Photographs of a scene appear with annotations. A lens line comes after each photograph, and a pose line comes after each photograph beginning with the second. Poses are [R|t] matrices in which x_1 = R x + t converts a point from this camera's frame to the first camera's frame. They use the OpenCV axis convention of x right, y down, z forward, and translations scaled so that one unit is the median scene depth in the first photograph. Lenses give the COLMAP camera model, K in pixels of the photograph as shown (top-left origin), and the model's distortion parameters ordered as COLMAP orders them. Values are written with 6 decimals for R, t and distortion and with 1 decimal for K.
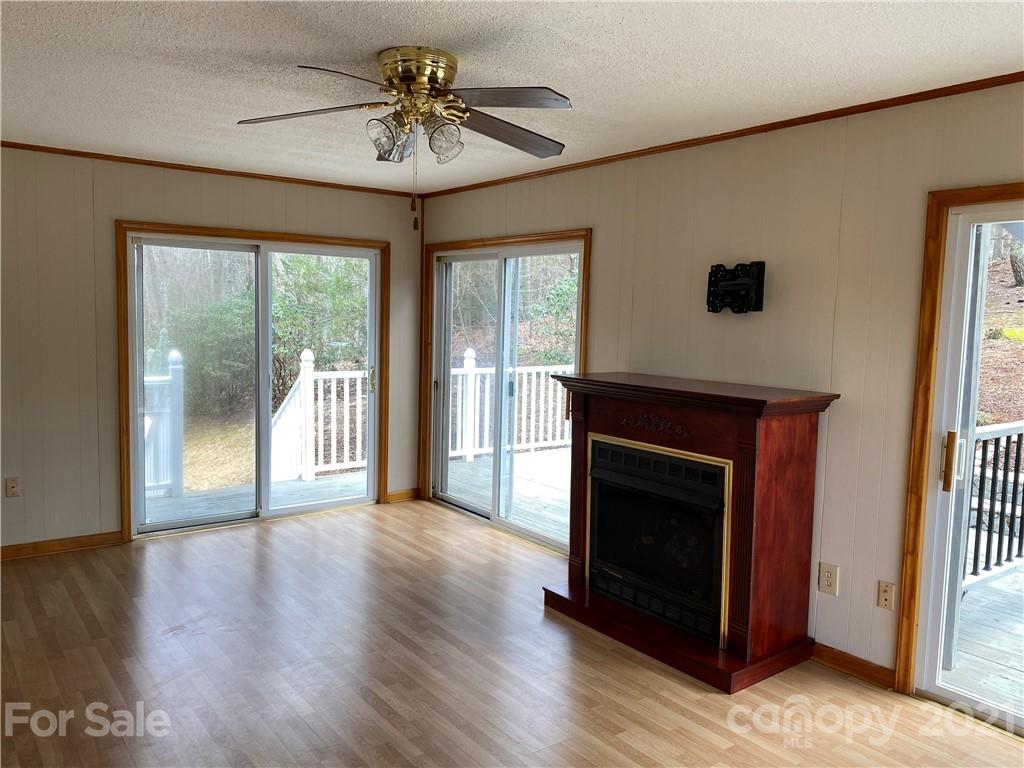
lens RADIAL K [[780.7, 0, 509.4], [0, 780.7, 386.0], [0, 0, 1]] dist [0.015387, -0.060208]
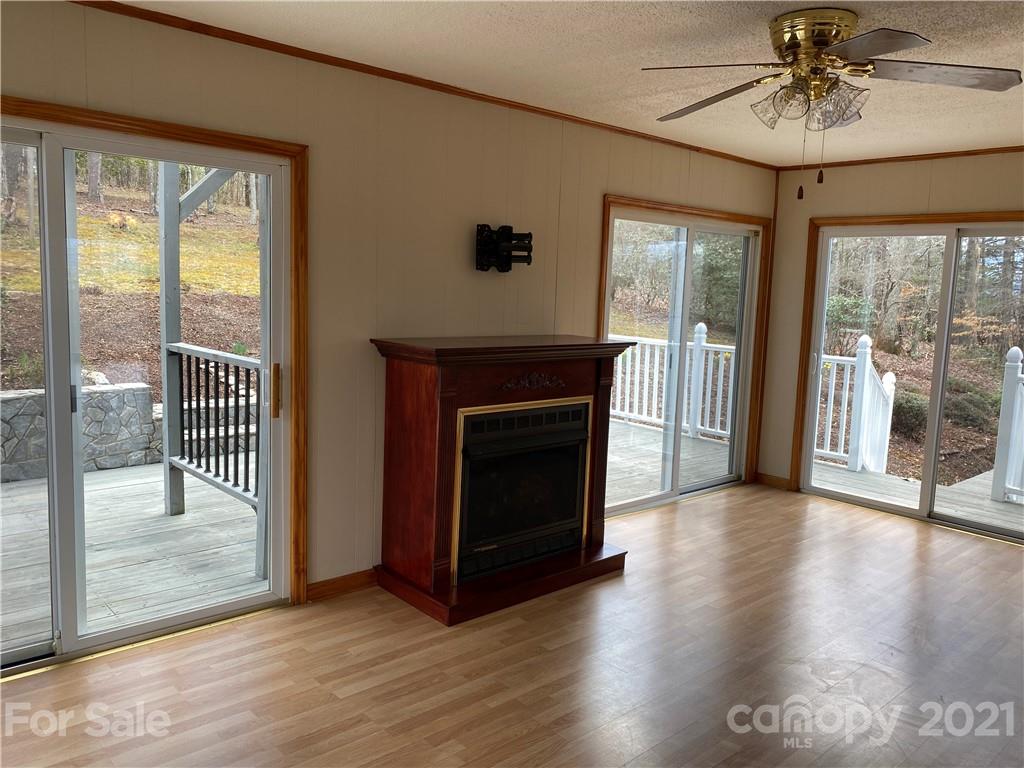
lens RADIAL K [[780.7, 0, 514.0], [0, 780.7, 385.6], [0, 0, 1]] dist [0.015387, -0.060208]
pose [[-0.100900, -0.155457, 0.982676, -0.798969], [0.048567, 0.985770, 0.160933, -0.109793], [-0.993710, 0.063964, -0.091914, 1.079036]]
